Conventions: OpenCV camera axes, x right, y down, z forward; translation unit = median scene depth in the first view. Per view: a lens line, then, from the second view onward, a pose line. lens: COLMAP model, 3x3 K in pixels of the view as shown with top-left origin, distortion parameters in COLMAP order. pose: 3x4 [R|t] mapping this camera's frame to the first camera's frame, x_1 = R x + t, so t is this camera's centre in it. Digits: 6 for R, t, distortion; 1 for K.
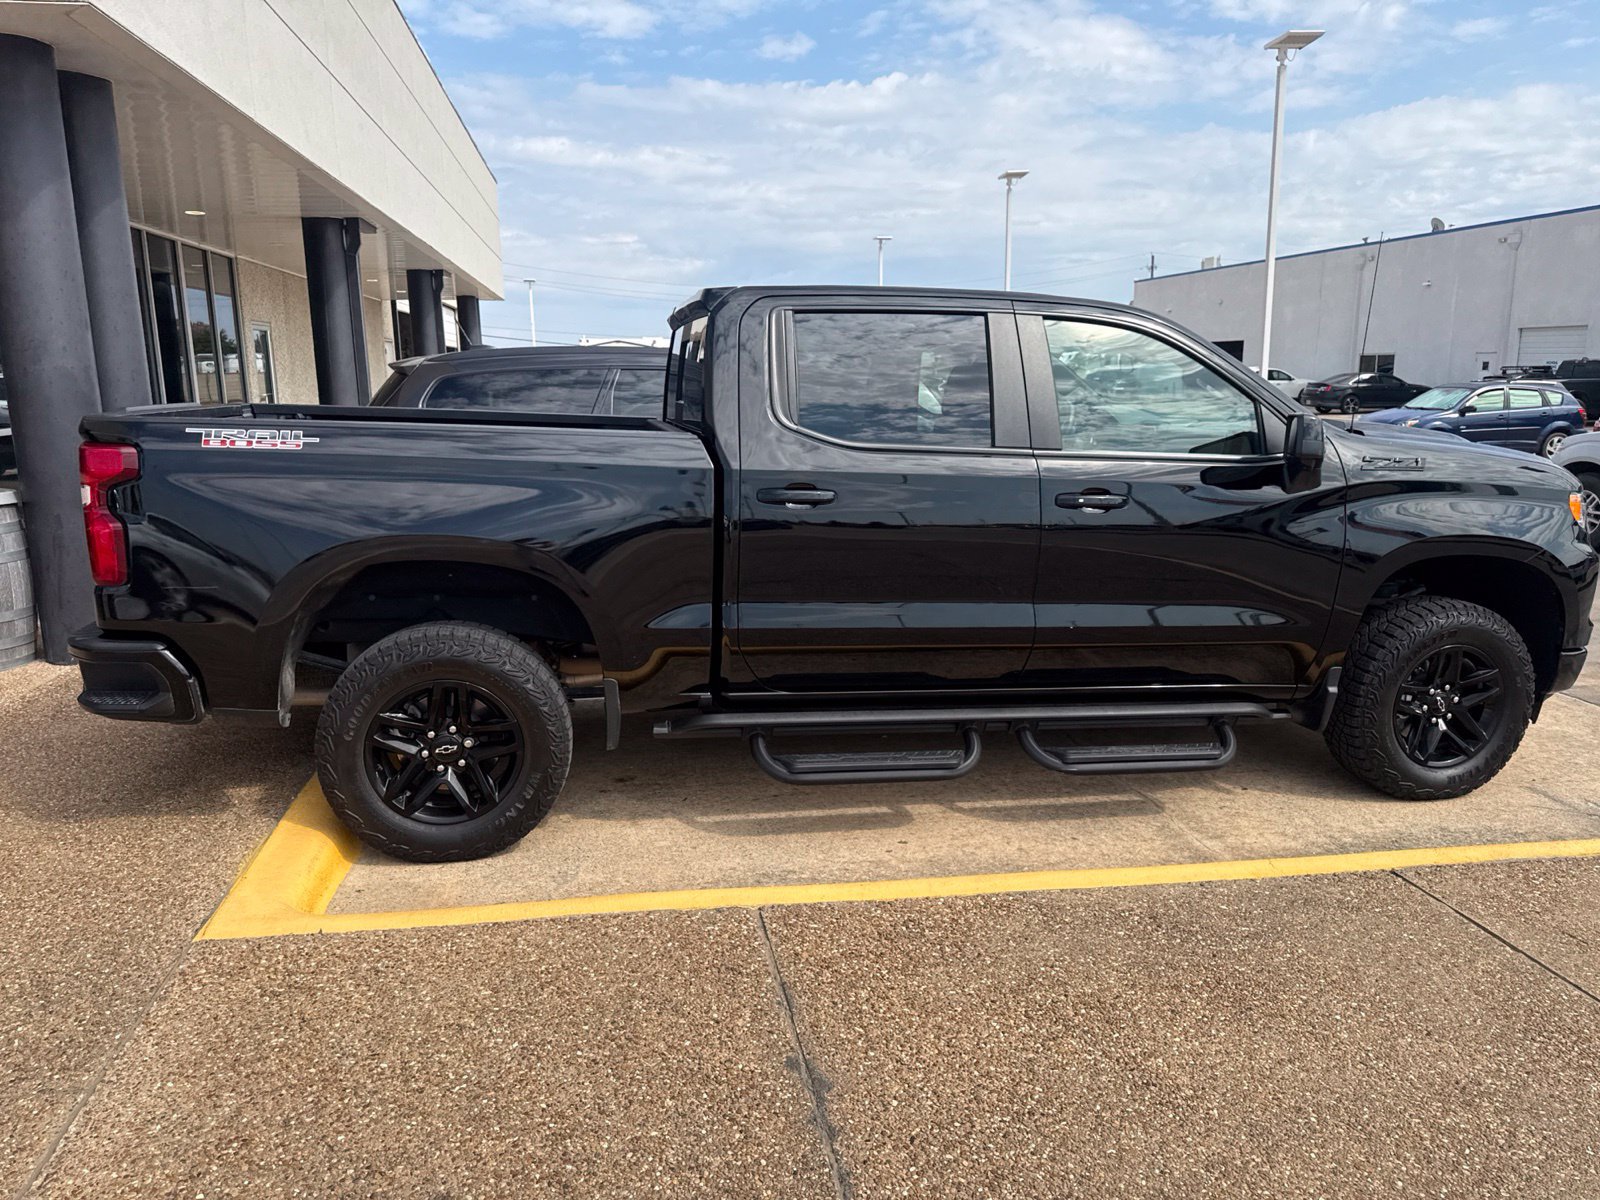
lens RADIAL K [[1137.3, 0, 792.9], [0, 1137.3, 599.5], [0, 0, 1]] dist [0.016251, -0.019141]
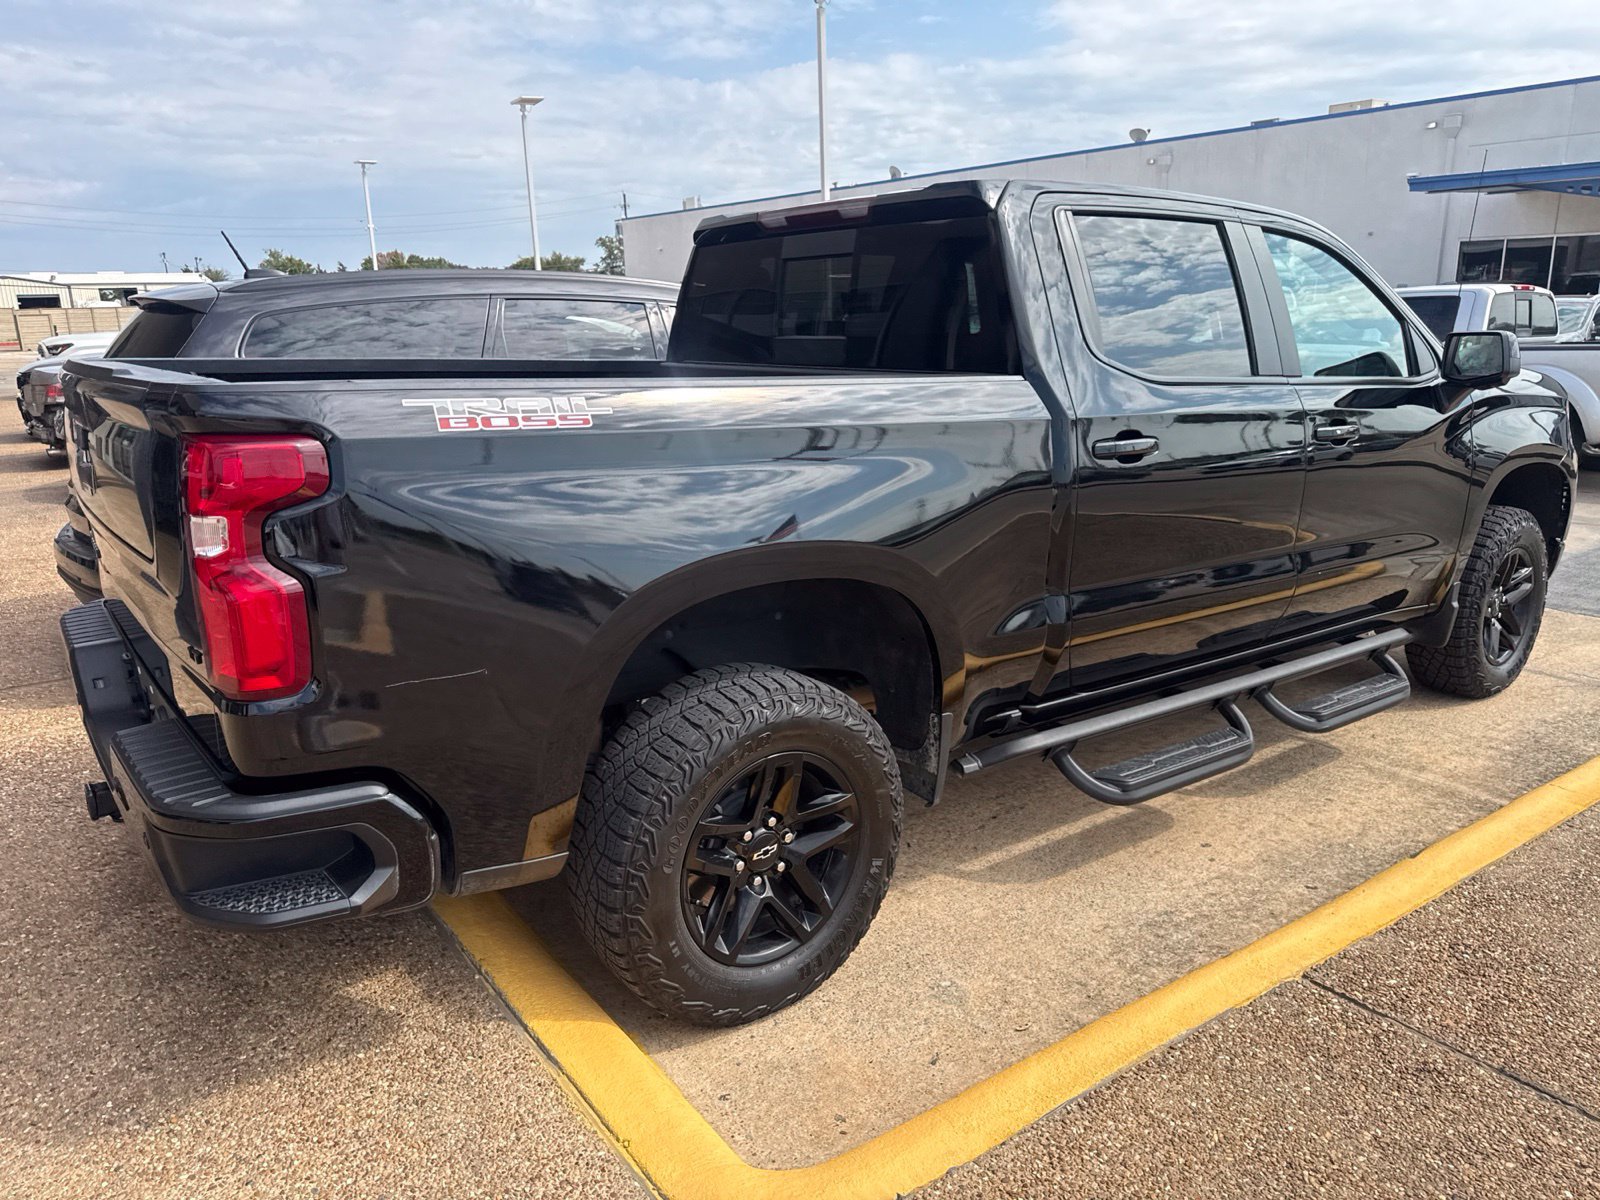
lens RADIAL K [[1141.3, 0, 789.2], [0, 1141.3, 584.0], [0, 0, 1]] dist [0.014447, -0.017486]
pose [[0.898685, -0.115466, 0.423124, -0.526754], [0.099737, 0.993250, 0.059213, -0.063242], [-0.427105, -0.011013, 0.904135, 0.354373]]
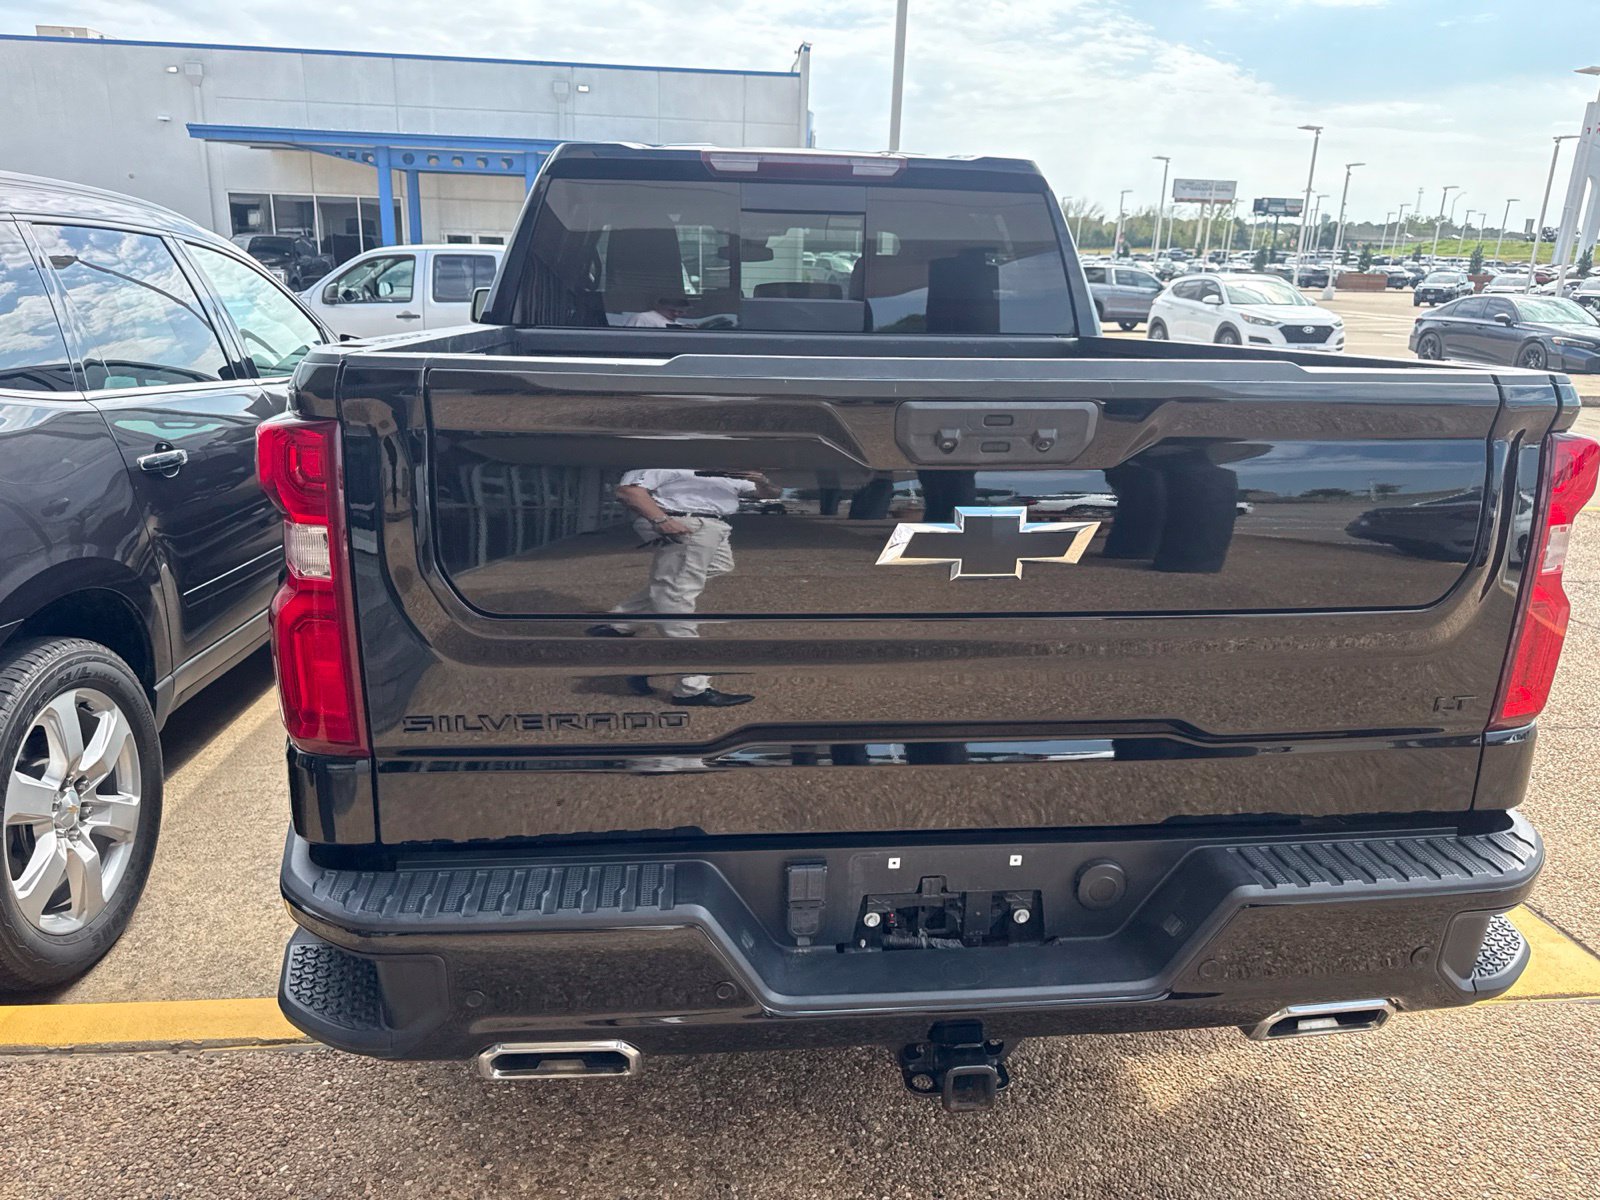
lens RADIAL K [[1141.7, 0, 795.3], [0, 1141.7, 579.6], [0, 0, 1]] dist [0.008224, -0.010226]
pose [[0.071742, -0.264253, 0.961781, -0.954444], [0.167853, 0.953712, 0.249516, -0.214428], [-0.983198, 0.143537, 0.112777, 1.090415]]
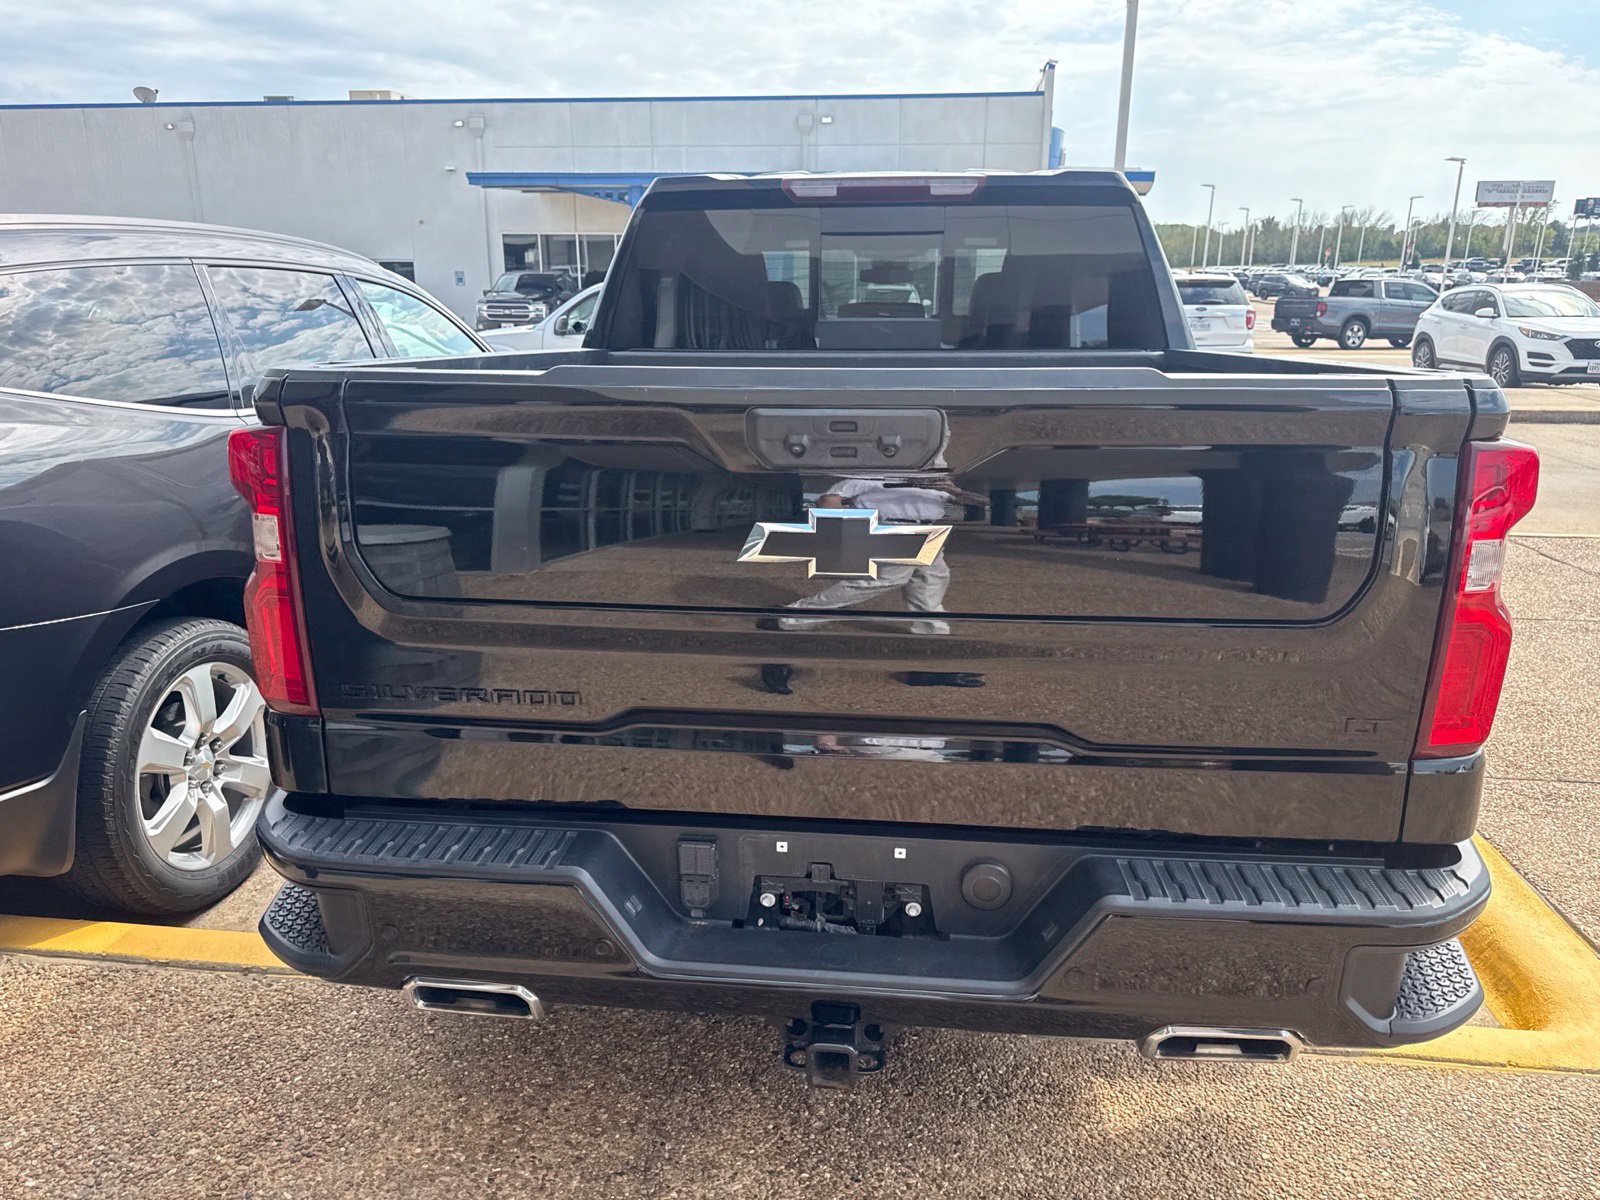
lens RADIAL K [[1140.2, 0, 795.8], [0, 1140.2, 591.2], [0, 0, 1]] dist [0.018591, -0.021125]
pose [[0.280010, -0.248443, 0.927292, -0.960596], [0.185201, 0.961767, 0.201755, -0.189226], [-0.941963, 0.115242, 0.315316, 0.965301]]
